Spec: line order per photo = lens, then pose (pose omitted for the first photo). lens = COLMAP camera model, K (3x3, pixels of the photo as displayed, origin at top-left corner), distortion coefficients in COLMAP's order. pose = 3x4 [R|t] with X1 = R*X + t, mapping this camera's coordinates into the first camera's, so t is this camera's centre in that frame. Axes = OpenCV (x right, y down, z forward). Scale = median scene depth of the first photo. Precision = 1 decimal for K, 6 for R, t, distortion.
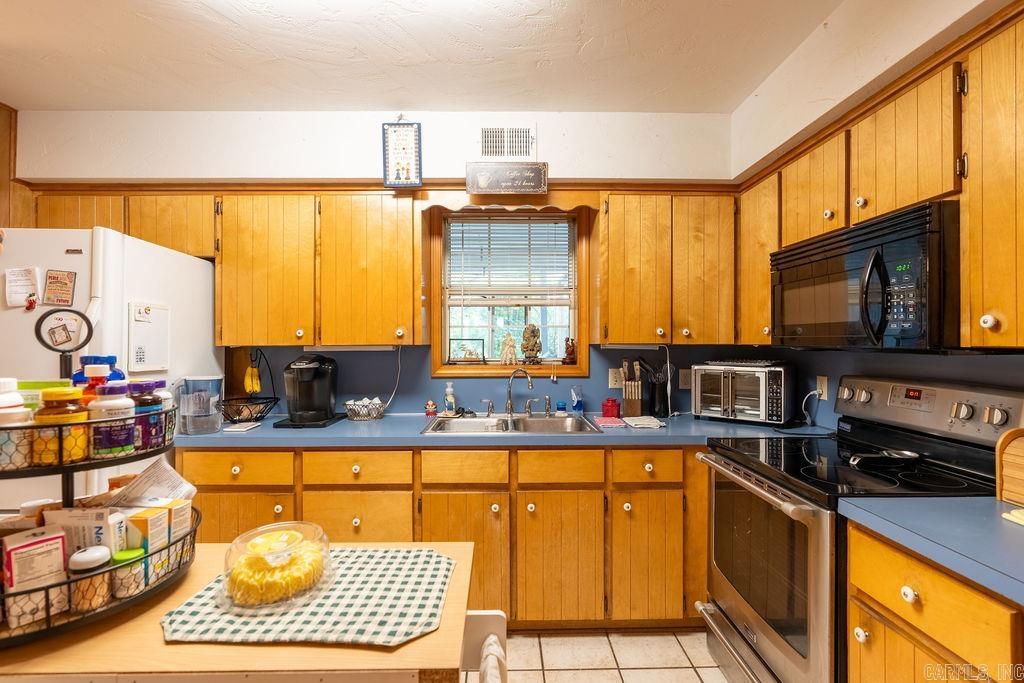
lens RADIAL K [[456.7, 0, 511.1], [0, 456.7, 345.1], [0, 0, 1]] dist [-0.006299, 0.002264]
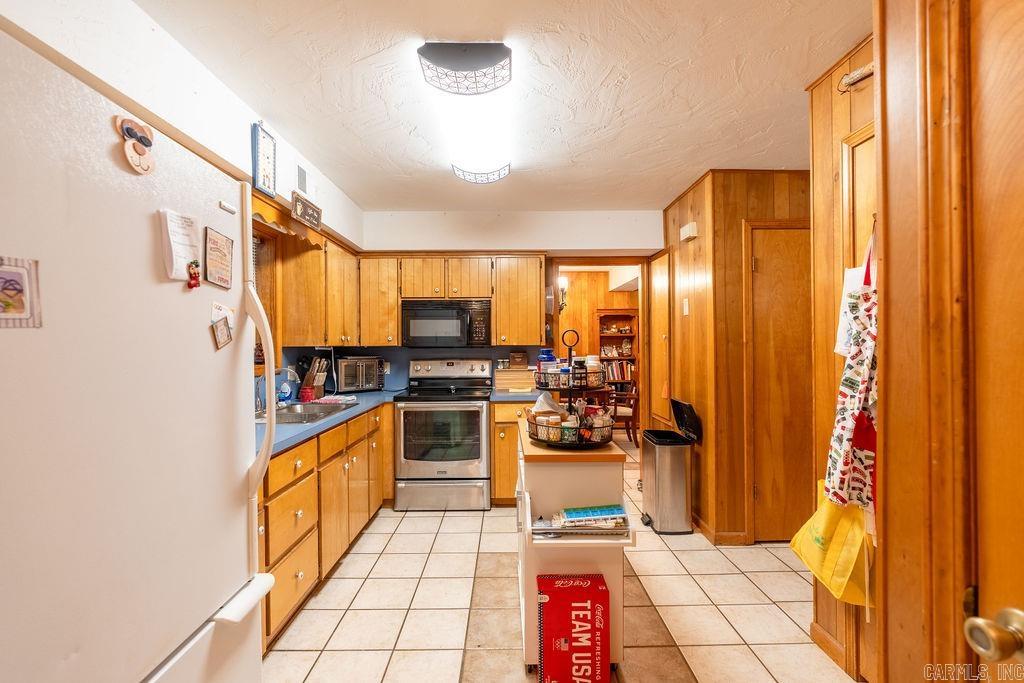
lens RADIAL K [[456.7, 0, 508.4], [0, 456.7, 341.3], [0, 0, 1]] dist [-0.006299, 0.002264]
pose [[0.008697, 0.007155, 0.999937, -1.384903], [0.014172, 0.999873, -0.007278, -0.000256], [-0.999862, 0.014235, 0.008594, 0.502368]]
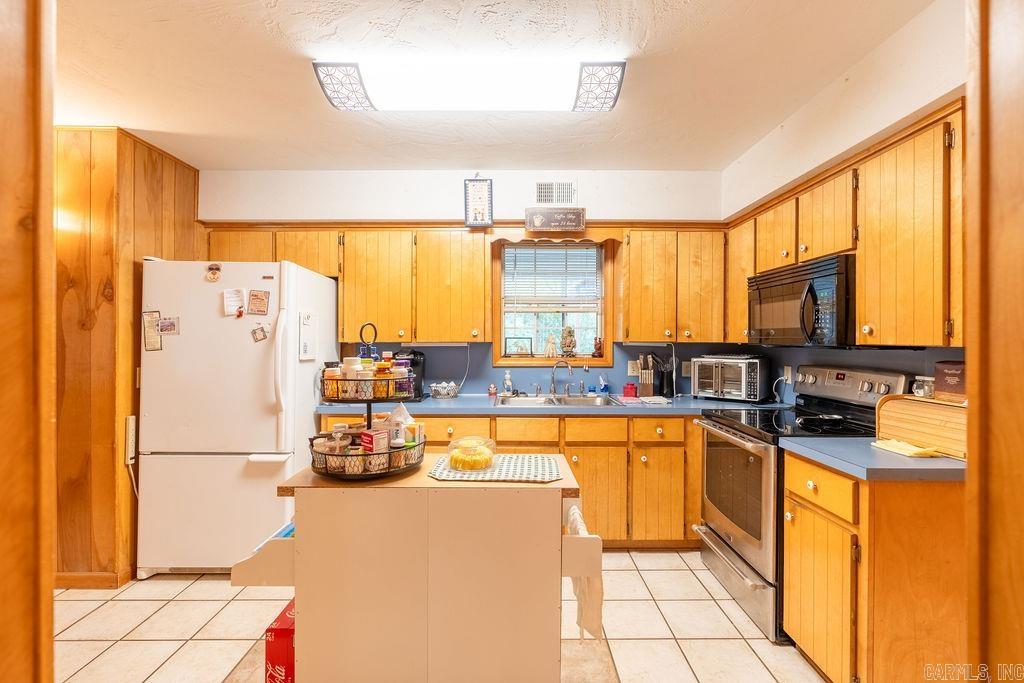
lens RADIAL K [[456.7, 0, 509.1], [0, 456.7, 343.9], [0, 0, 1]] dist [-0.006299, 0.002264]
pose [[0.999901, 0.004071, -0.013465, -0.138503], [-0.004033, 0.999988, 0.002840, 0.000984], [0.013476, -0.002785, 0.999905, -0.395113]]
